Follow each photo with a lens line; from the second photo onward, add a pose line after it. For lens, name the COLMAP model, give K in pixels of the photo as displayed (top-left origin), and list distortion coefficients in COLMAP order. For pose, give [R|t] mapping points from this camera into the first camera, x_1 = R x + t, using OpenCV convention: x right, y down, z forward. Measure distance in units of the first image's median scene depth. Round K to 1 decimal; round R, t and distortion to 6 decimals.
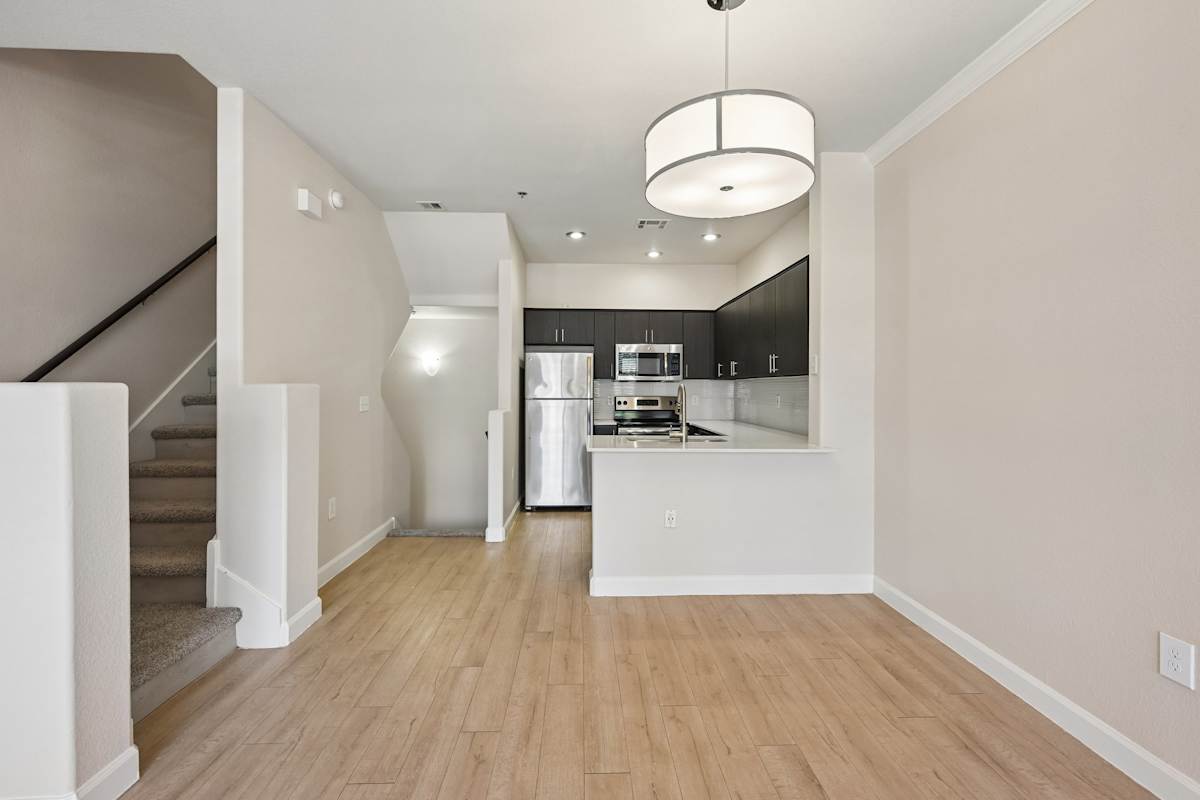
lens RADIAL K [[489.9, 0, 596.3], [0, 489.9, 395.3], [0, 0, 1]] dist [0.001348, 0.000183]
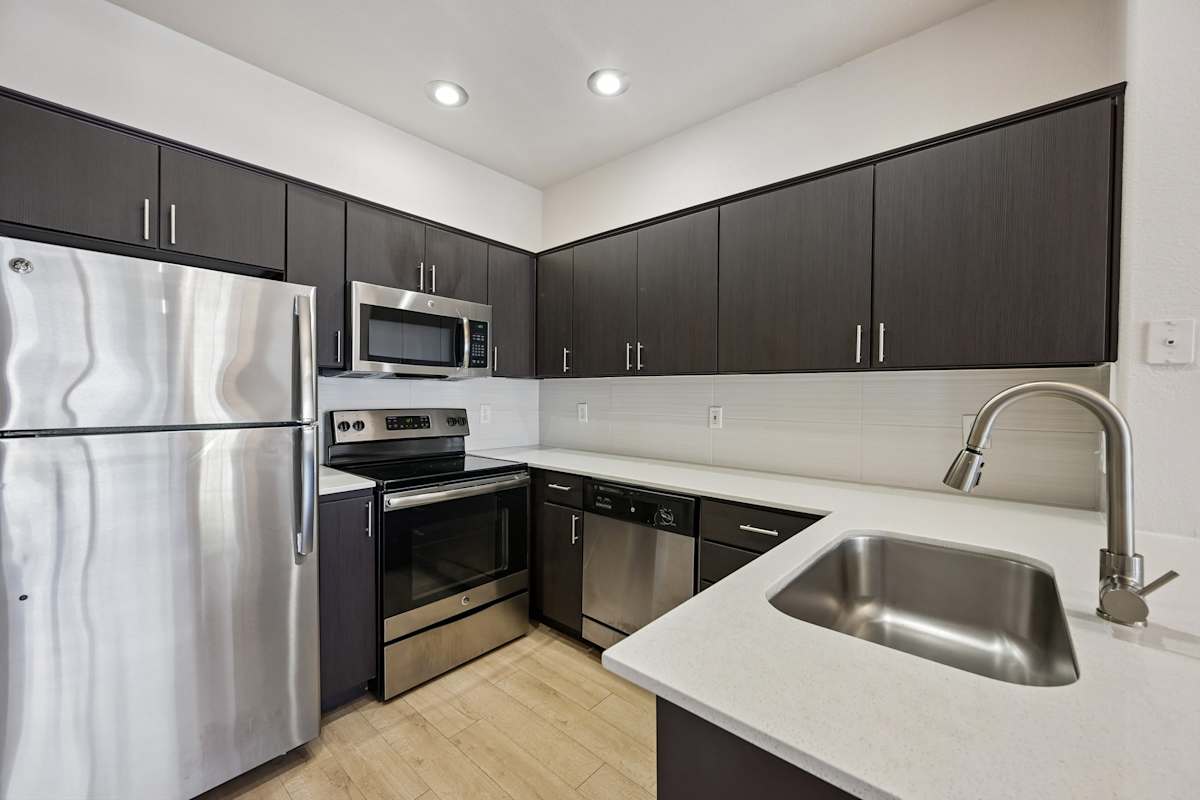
lens RADIAL K [[472.4, 0, 593.5], [0, 472.4, 398.8], [0, 0, 1]] dist [0.000657, -0.000019]
pose [[0.690330, -0.002703, 0.723490, -0.103708], [0.002615, 0.999996, 0.001240, -0.008492], [-0.723490, 0.001036, 0.690334, 0.587660]]
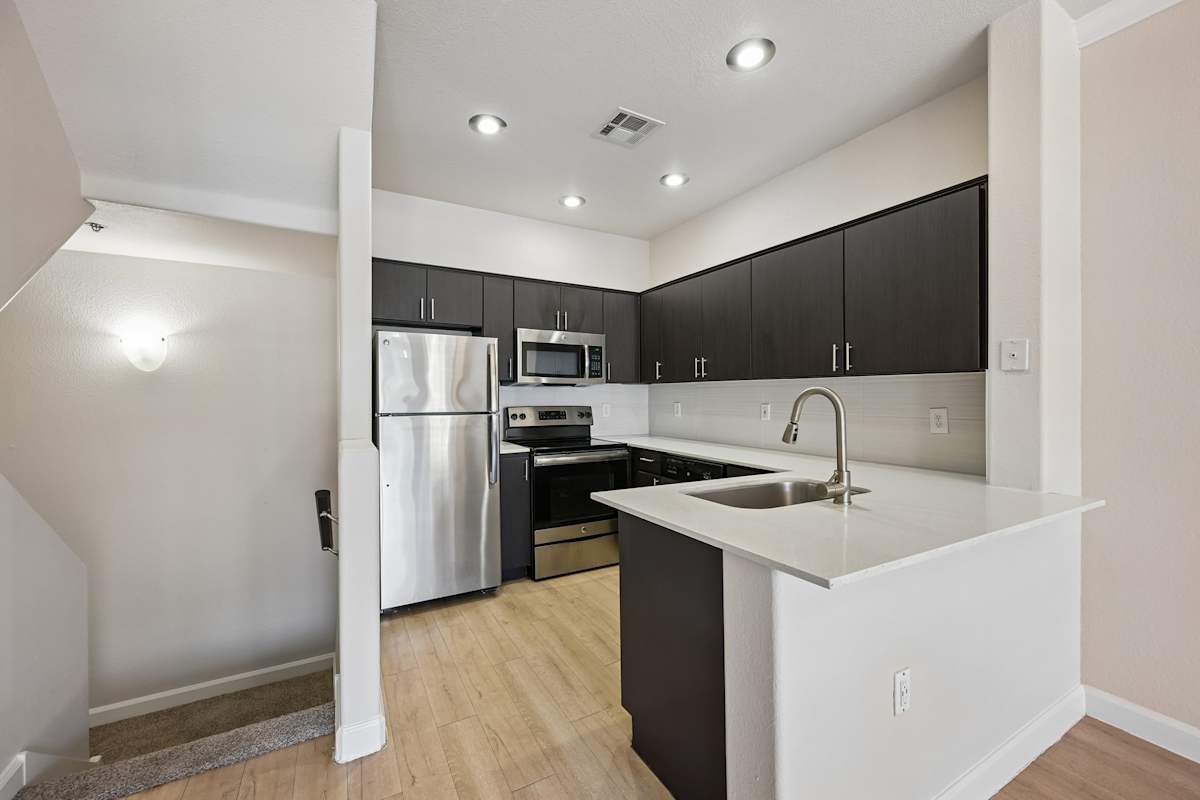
lens RADIAL K [[452.3, 0, 585.0], [0, 452.3, 401.0], [0, 0, 1]] dist [0.000965, 0.000289]
pose [[0.895714, -0.007918, 0.444561, -0.150325], [0.008655, 0.999962, 0.000373, -0.005927], [-0.444547, 0.003514, 0.895749, 0.410980]]
